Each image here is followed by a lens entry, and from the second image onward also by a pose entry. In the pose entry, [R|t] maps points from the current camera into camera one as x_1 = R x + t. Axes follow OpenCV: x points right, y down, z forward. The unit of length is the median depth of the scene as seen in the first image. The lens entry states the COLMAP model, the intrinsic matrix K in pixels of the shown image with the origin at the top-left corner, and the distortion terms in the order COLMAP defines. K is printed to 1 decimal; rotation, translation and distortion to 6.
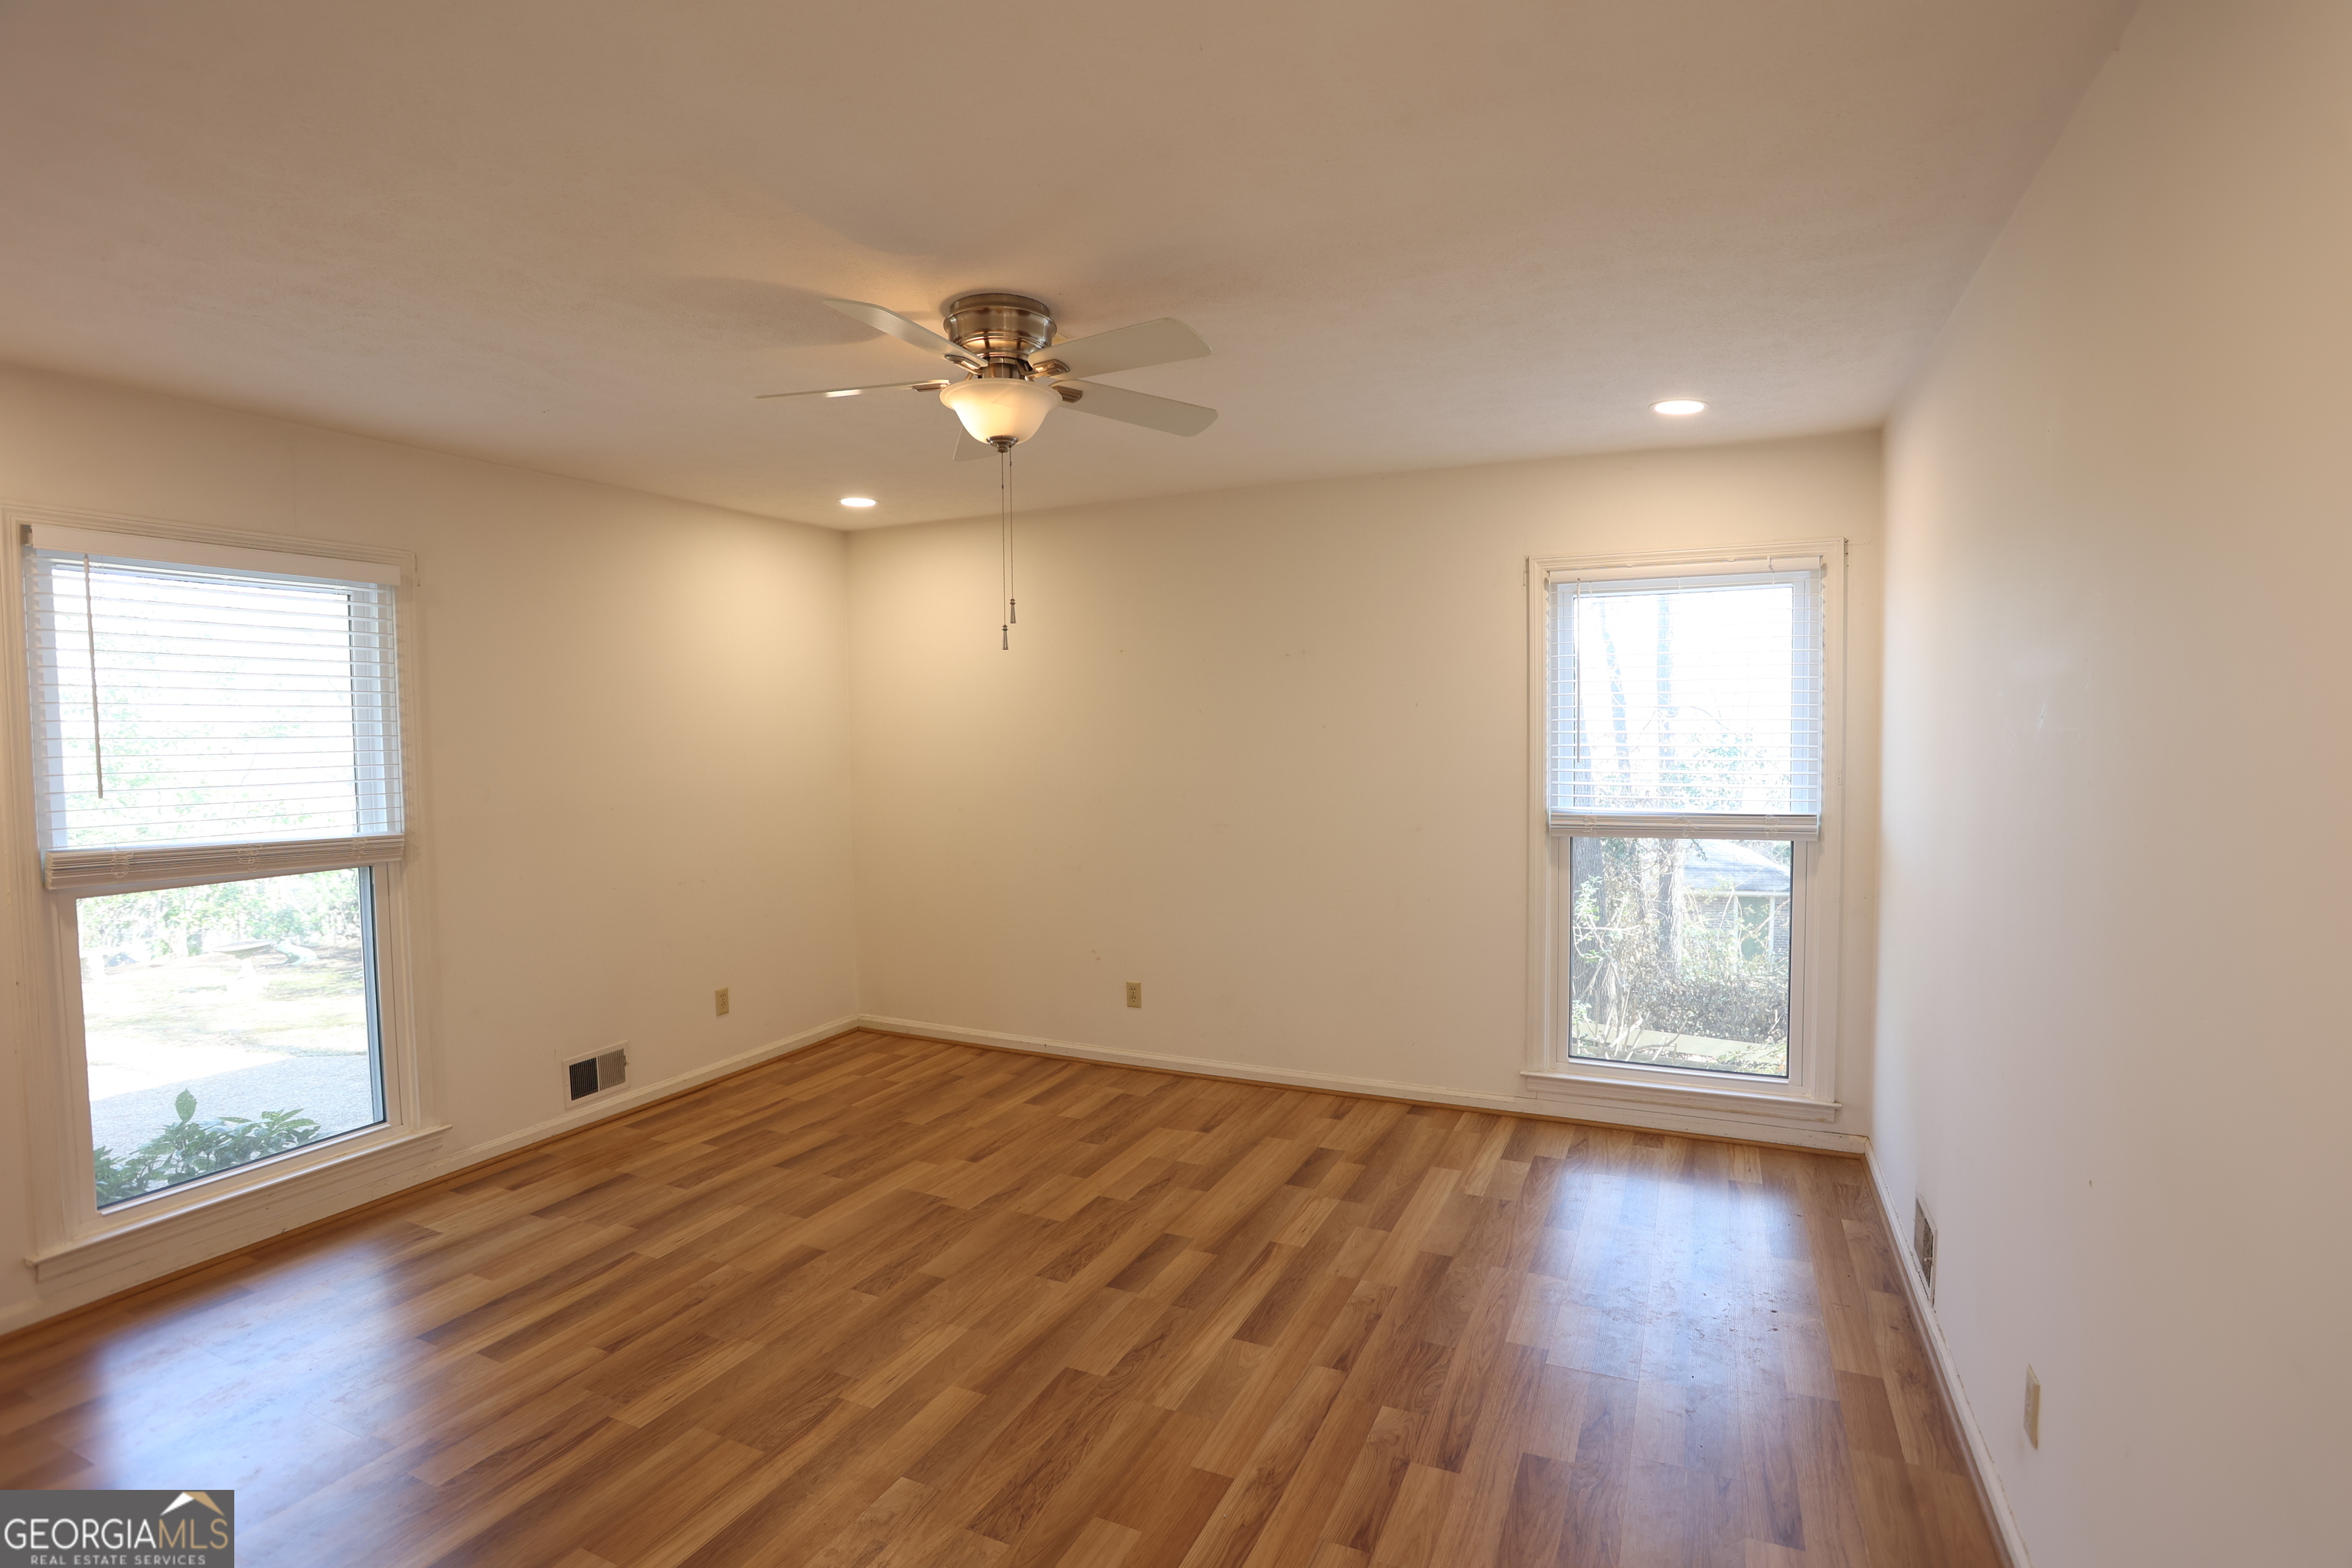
lens RADIAL K [[1130.5, 0, 1170.4], [0, 1130.5, 780.8], [0, 0, 1]] dist [-0.071911, 0.029448]
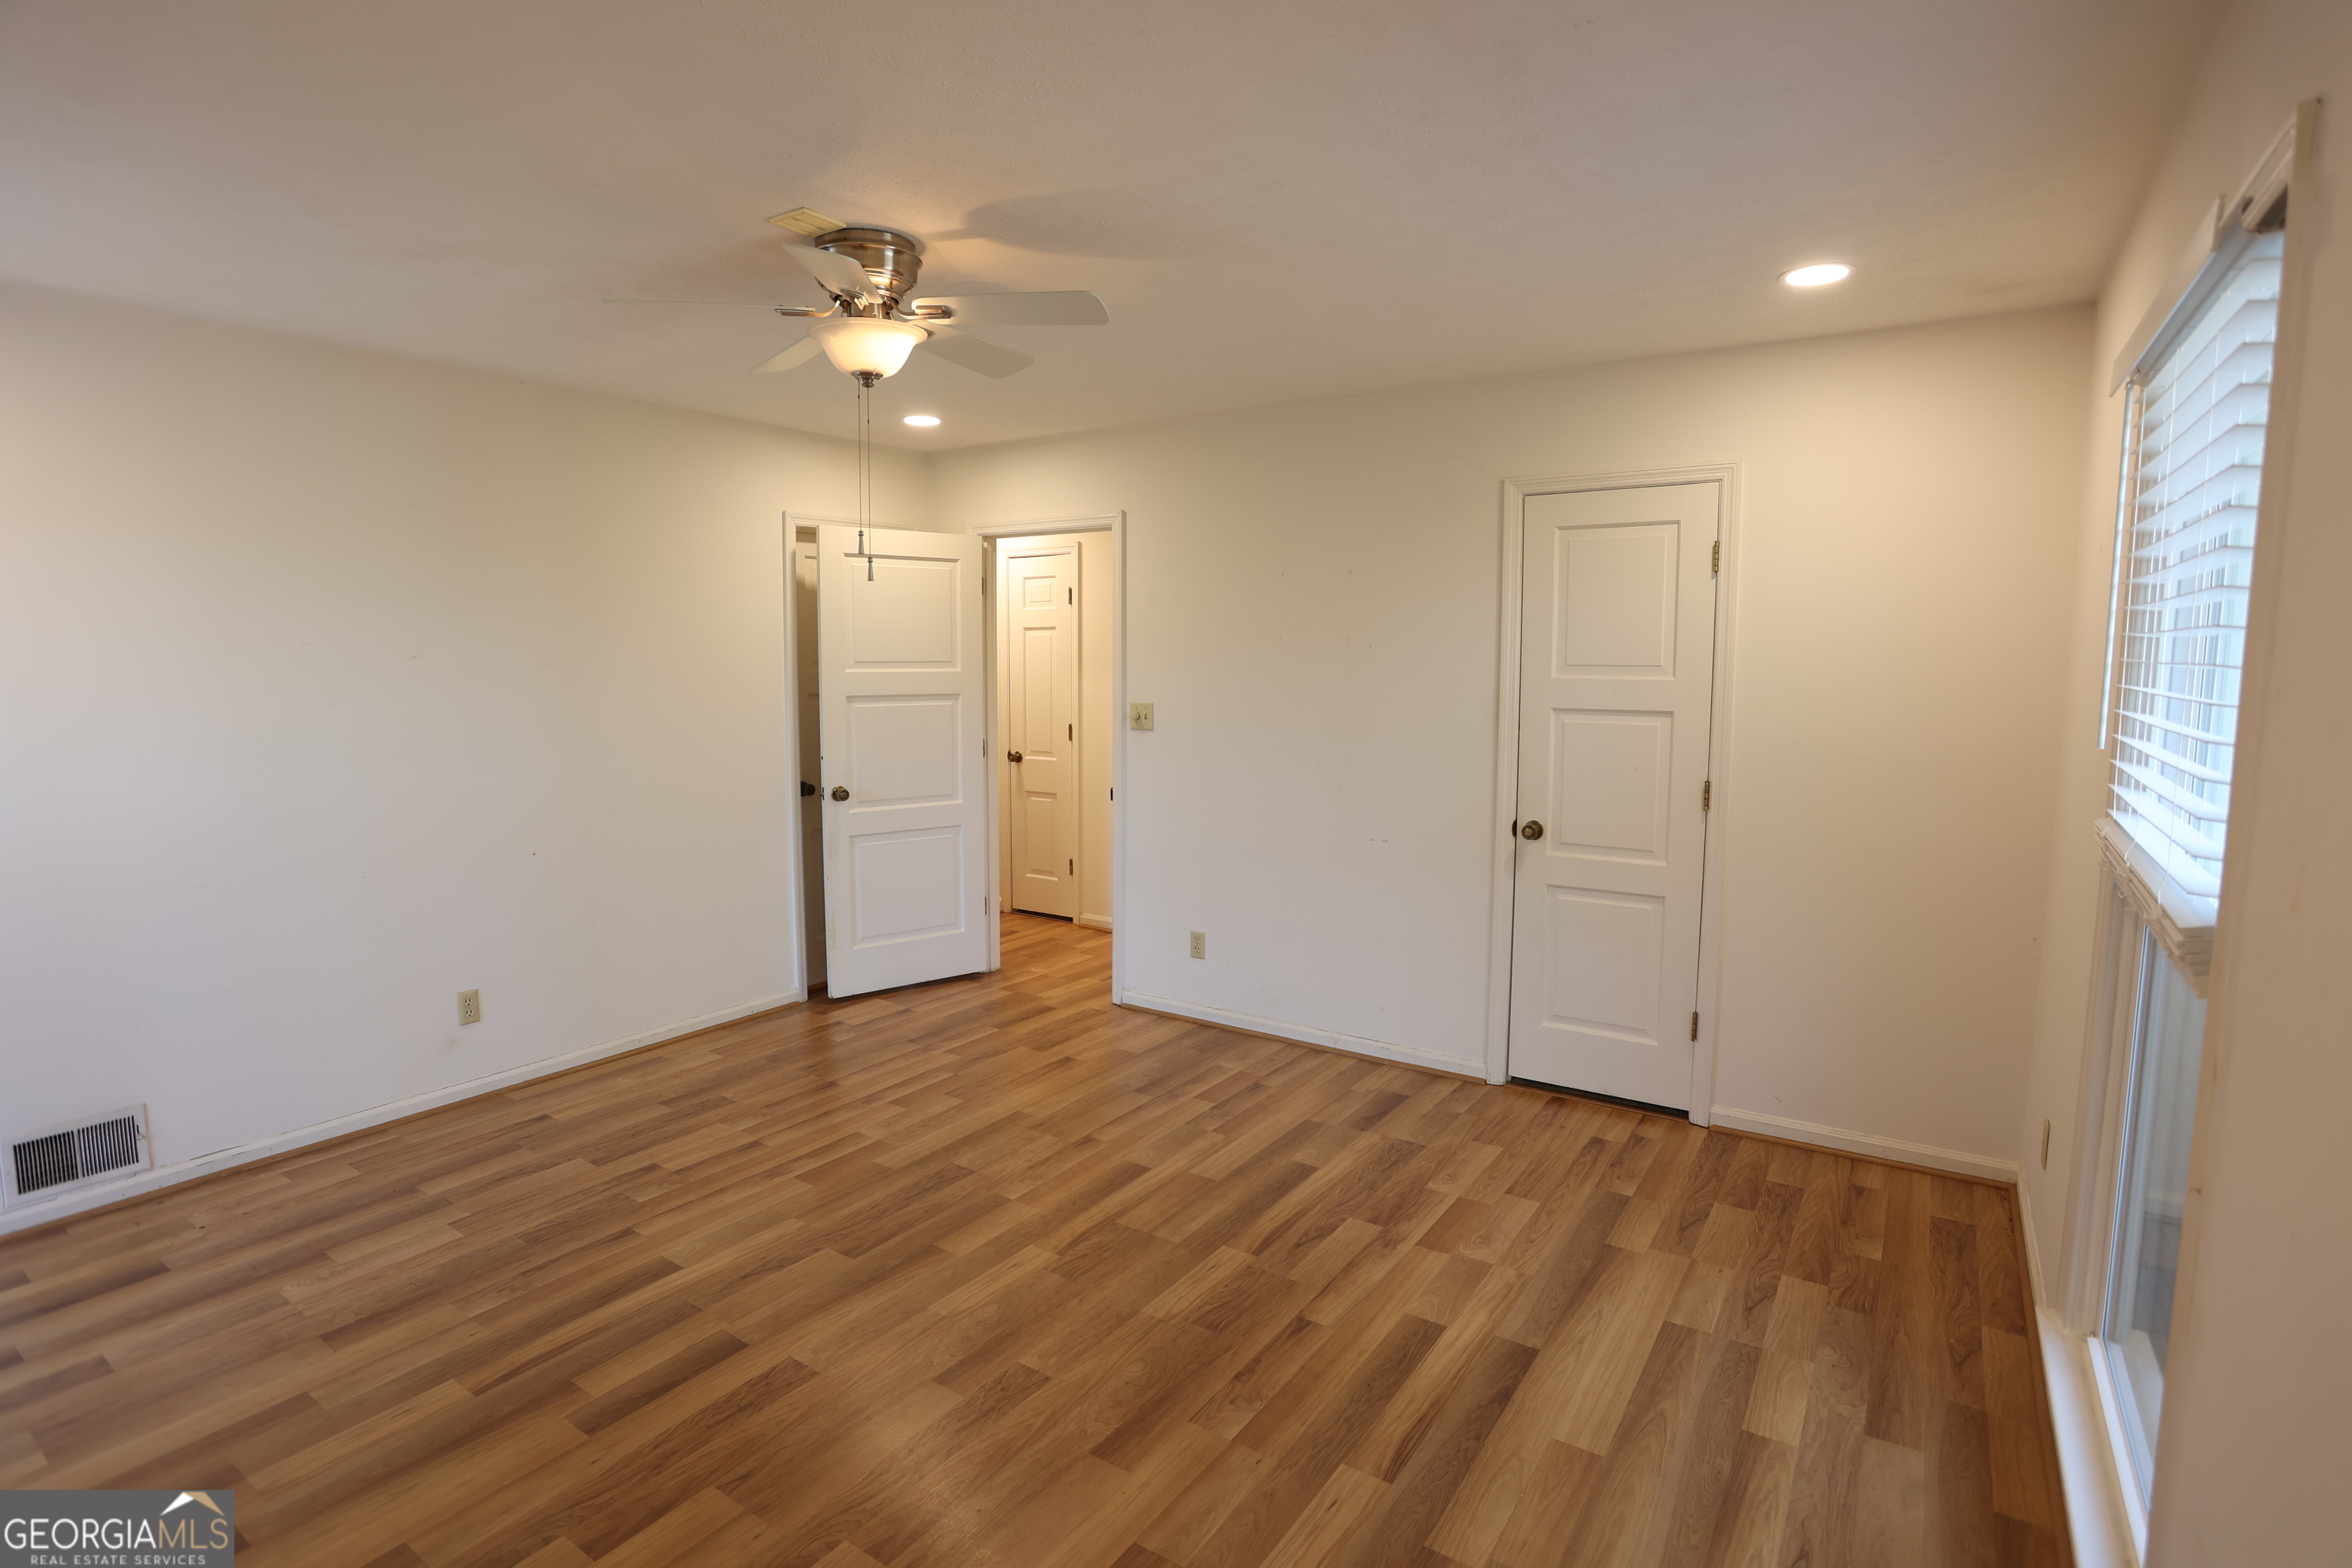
lens RADIAL K [[1130.5, 0, 1170.4], [0, 1130.5, 780.8], [0, 0, 1]] dist [-0.071911, 0.029448]
pose [[-0.987473, -0.007188, 0.157621, -0.542807], [0.017912, 0.987398, 0.157242, -0.086572], [-0.156765, 0.158096, -0.974900, 1.862196]]
